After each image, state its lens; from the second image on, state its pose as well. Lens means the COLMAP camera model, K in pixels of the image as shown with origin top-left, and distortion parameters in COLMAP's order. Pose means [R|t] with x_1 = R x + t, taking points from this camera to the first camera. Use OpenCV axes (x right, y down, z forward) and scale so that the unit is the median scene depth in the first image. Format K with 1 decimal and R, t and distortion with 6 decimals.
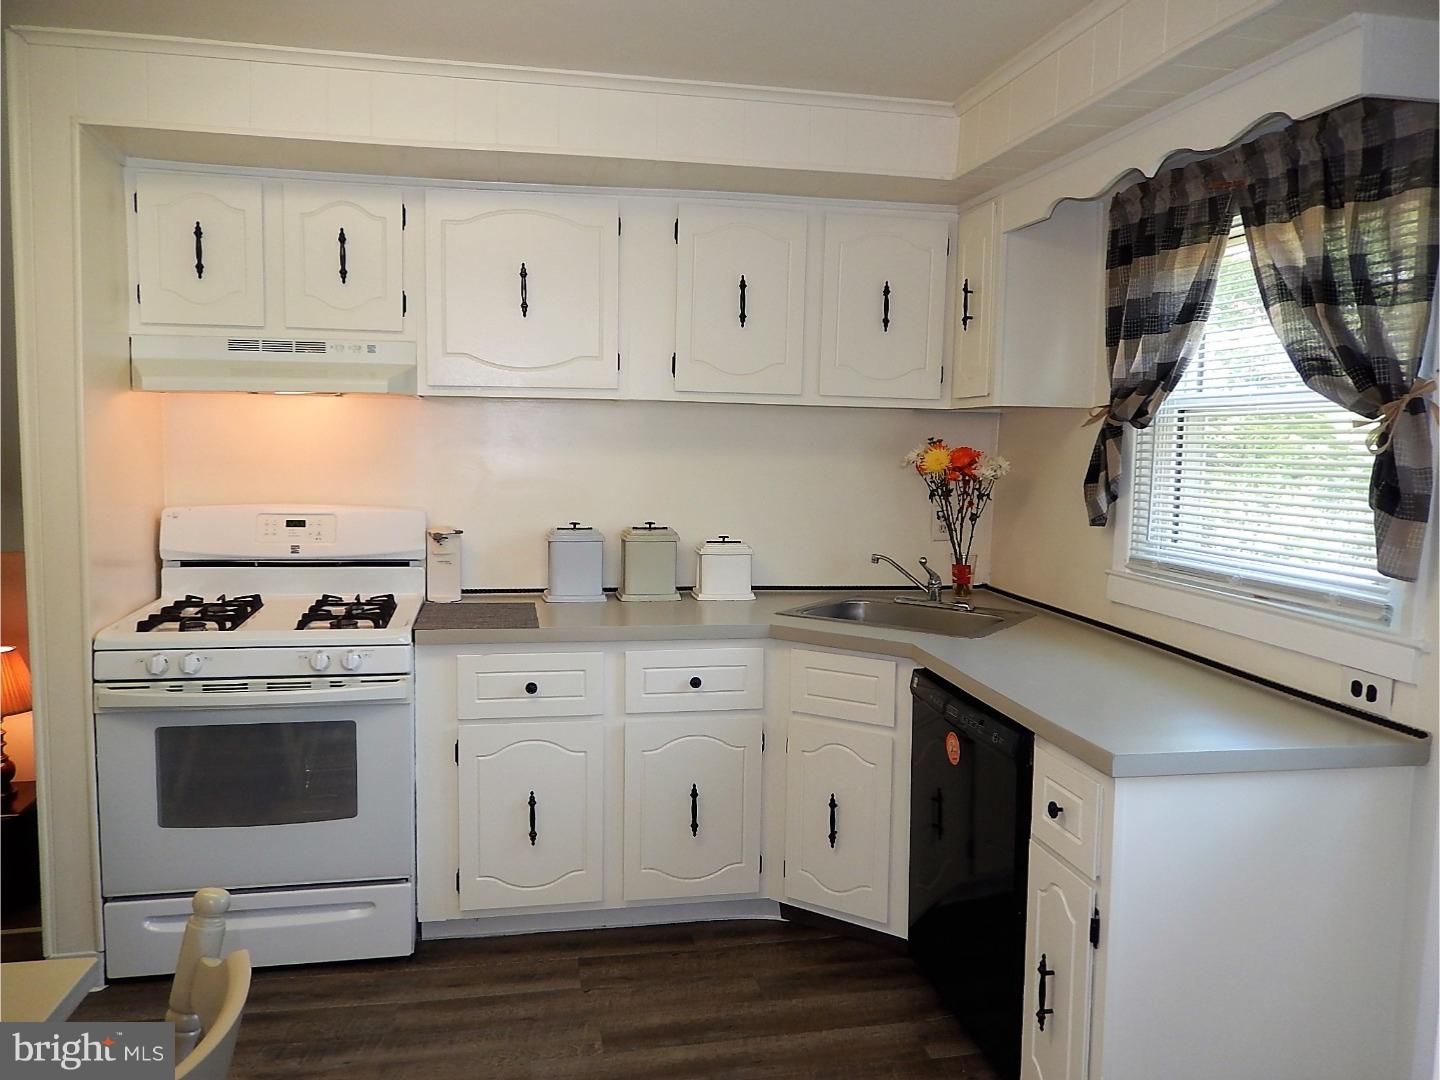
lens RADIAL K [[1104.6, 0, 715.9], [0, 1104.6, 543.1], [0, 0, 1]] dist [0.010089, -0.013457]
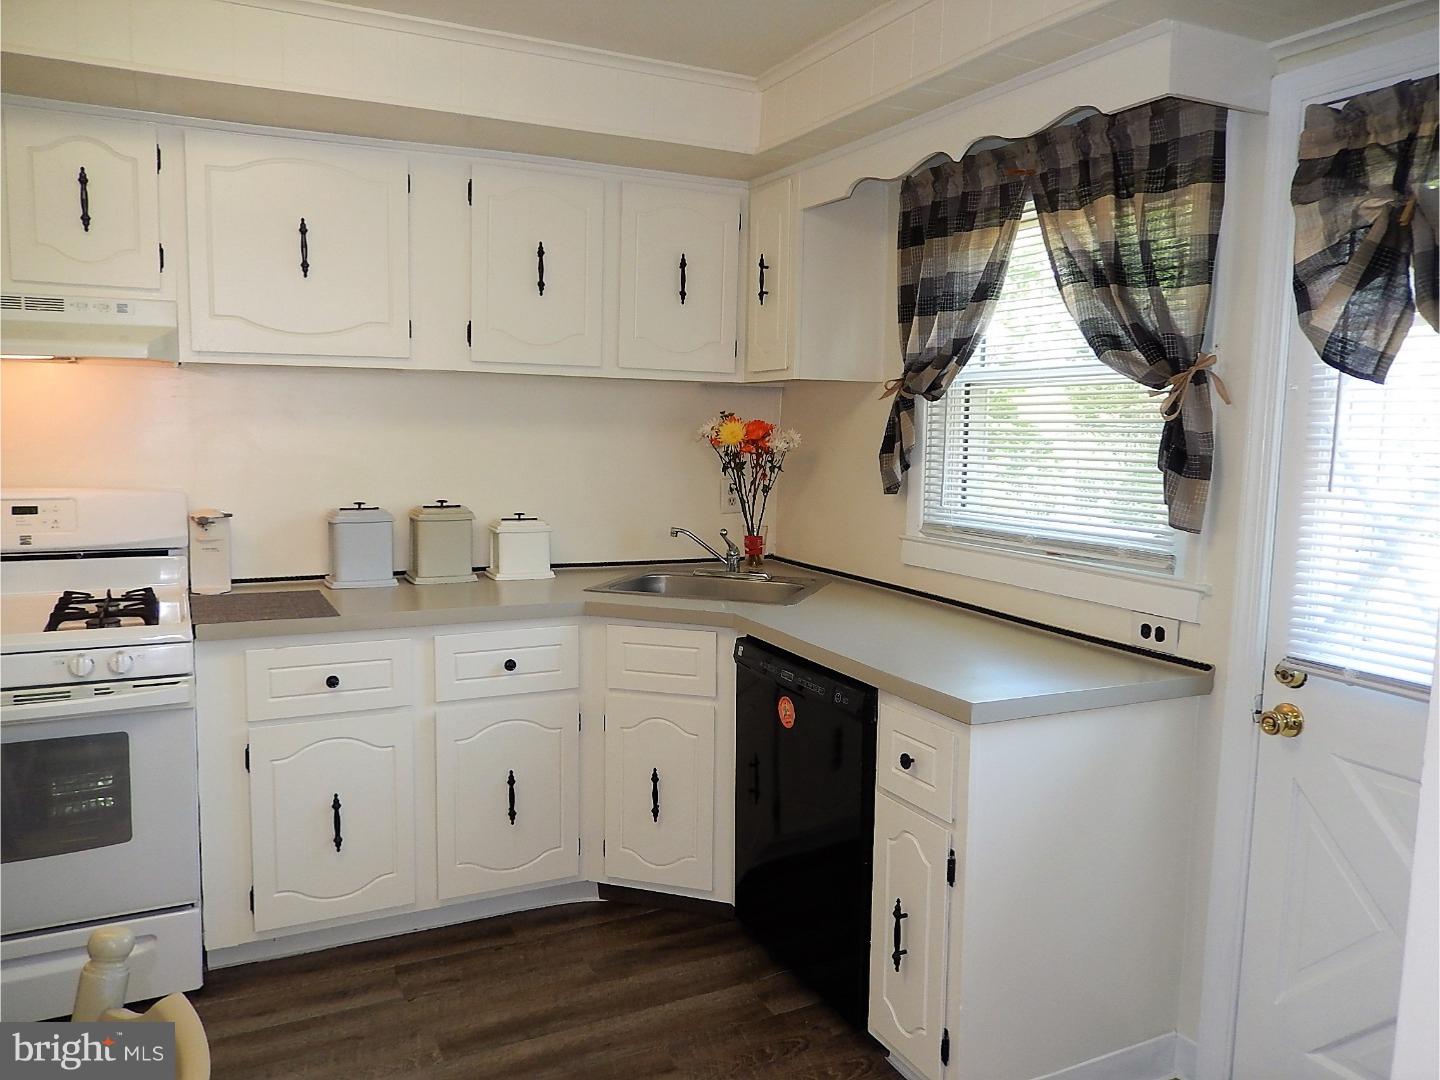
lens RADIAL K [[1104.6, 0, 720.6], [0, 1104.6, 542.5], [0, 0, 1]] dist [0.010089, -0.013457]
pose [[0.963199, -0.032155, 0.266860, -0.097891], [0.027900, 0.999416, 0.019722, 0.005928], [-0.267338, -0.011551, 0.963534, 0.027737]]
